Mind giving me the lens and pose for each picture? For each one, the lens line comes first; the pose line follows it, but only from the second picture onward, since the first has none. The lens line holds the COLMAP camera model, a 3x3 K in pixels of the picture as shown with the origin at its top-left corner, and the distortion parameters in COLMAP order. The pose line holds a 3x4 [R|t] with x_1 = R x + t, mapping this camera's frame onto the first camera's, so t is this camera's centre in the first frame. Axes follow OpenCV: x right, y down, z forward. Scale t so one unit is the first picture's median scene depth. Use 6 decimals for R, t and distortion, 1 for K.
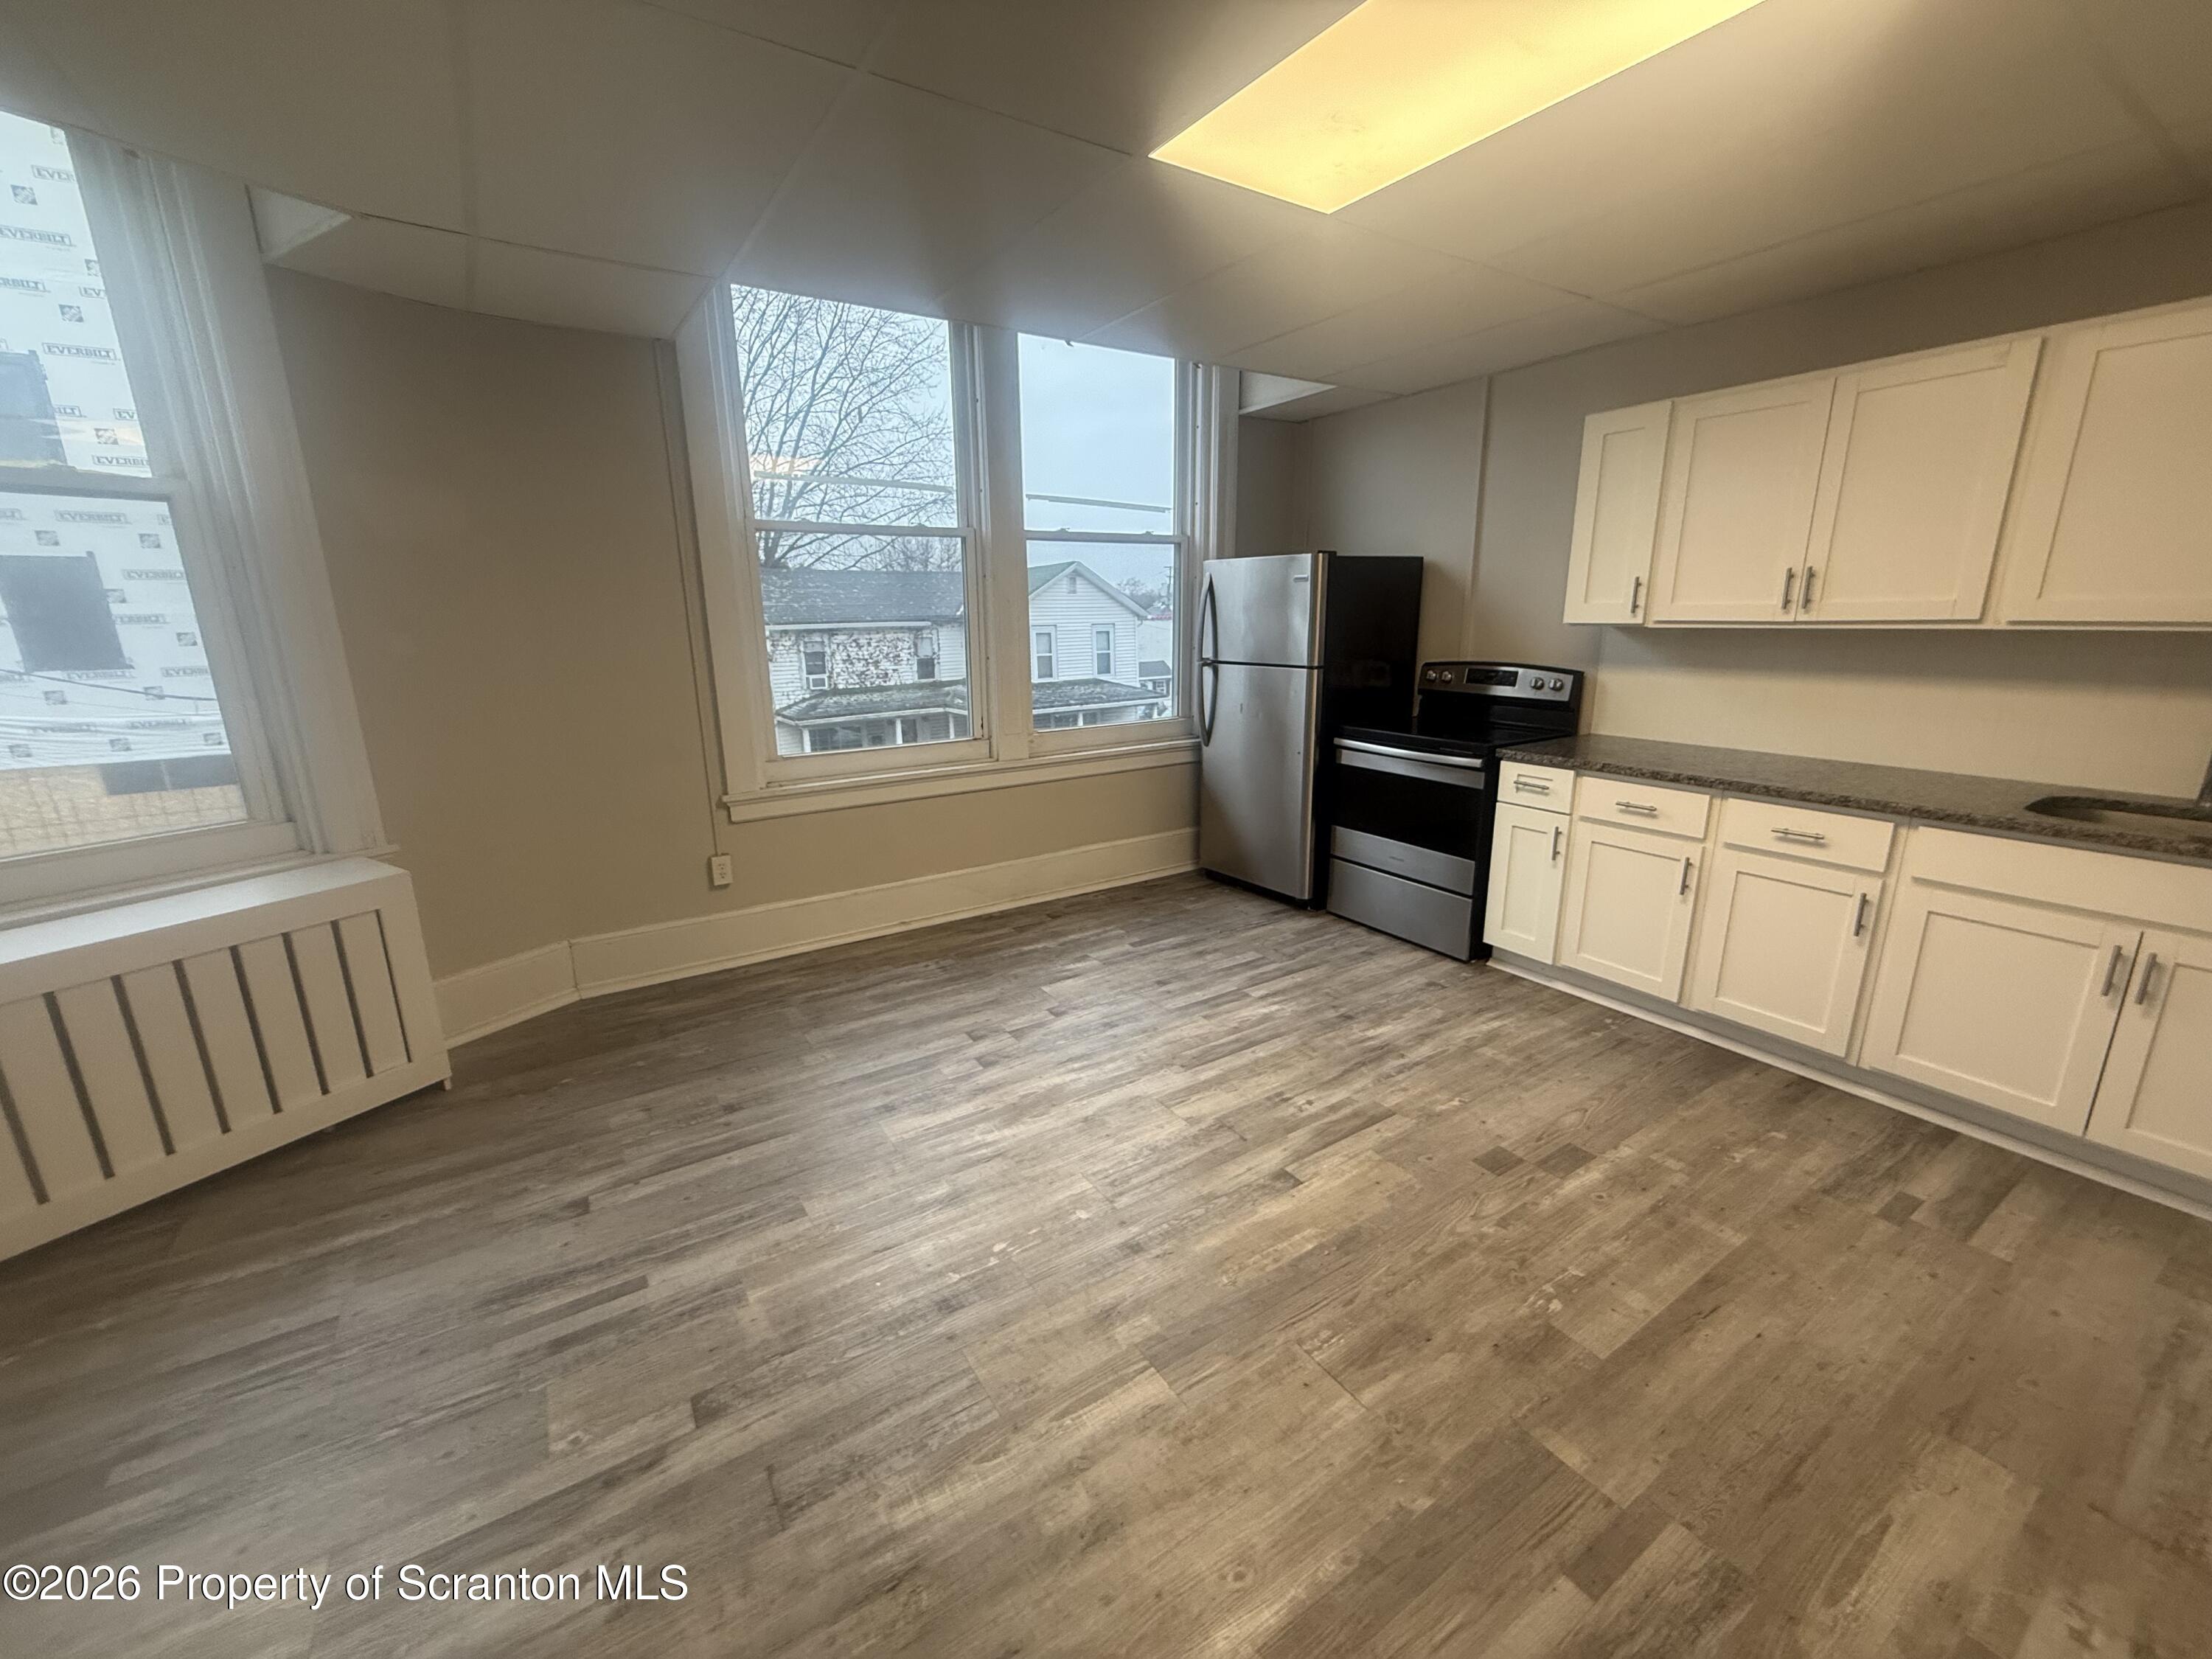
lens RADIAL K [[880.5, 0, 1098.9], [0, 880.5, 827.0], [0, 0, 1]] dist [-0.002132, 0.000590]
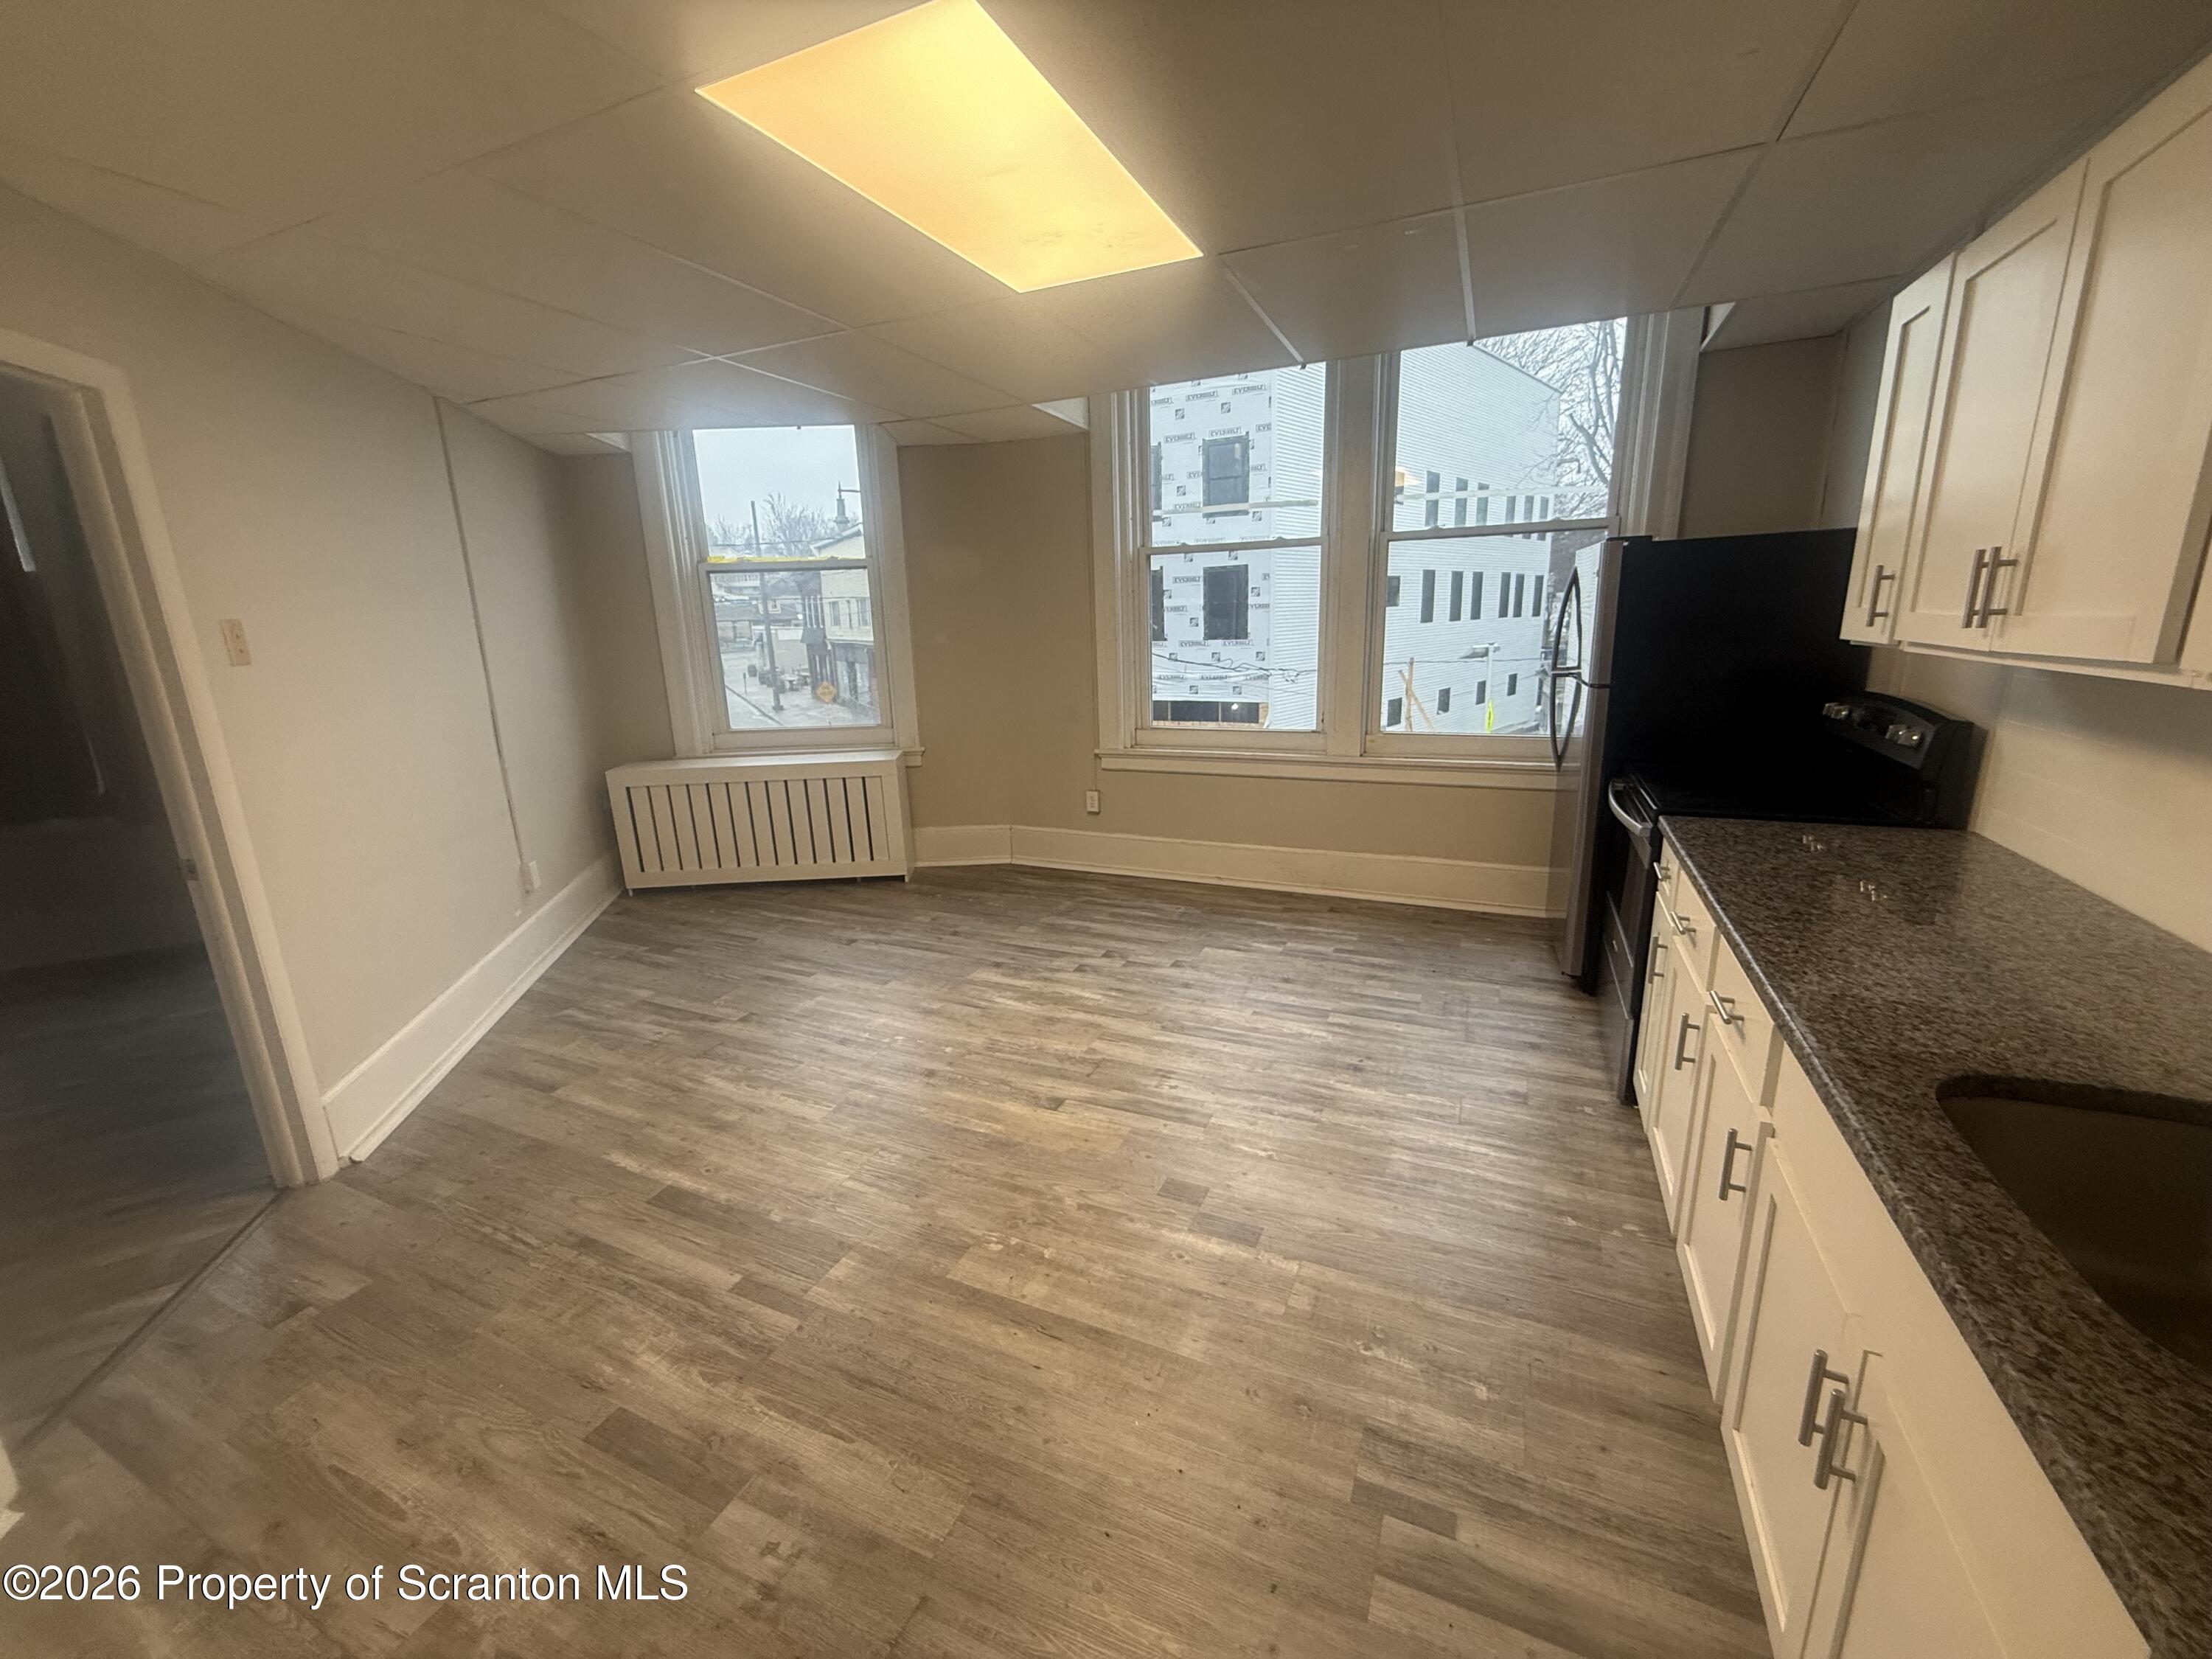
lens RADIAL K [[880.5, 0, 1097.5], [0, 880.5, 824.3], [0, 0, 1]] dist [-0.002132, 0.000590]
pose [[0.542727, 0.194339, -0.817117, 0.903492], [-0.179784, 0.977195, 0.112999, -0.092716], [0.820442, 0.085577, 0.565289, 0.264670]]
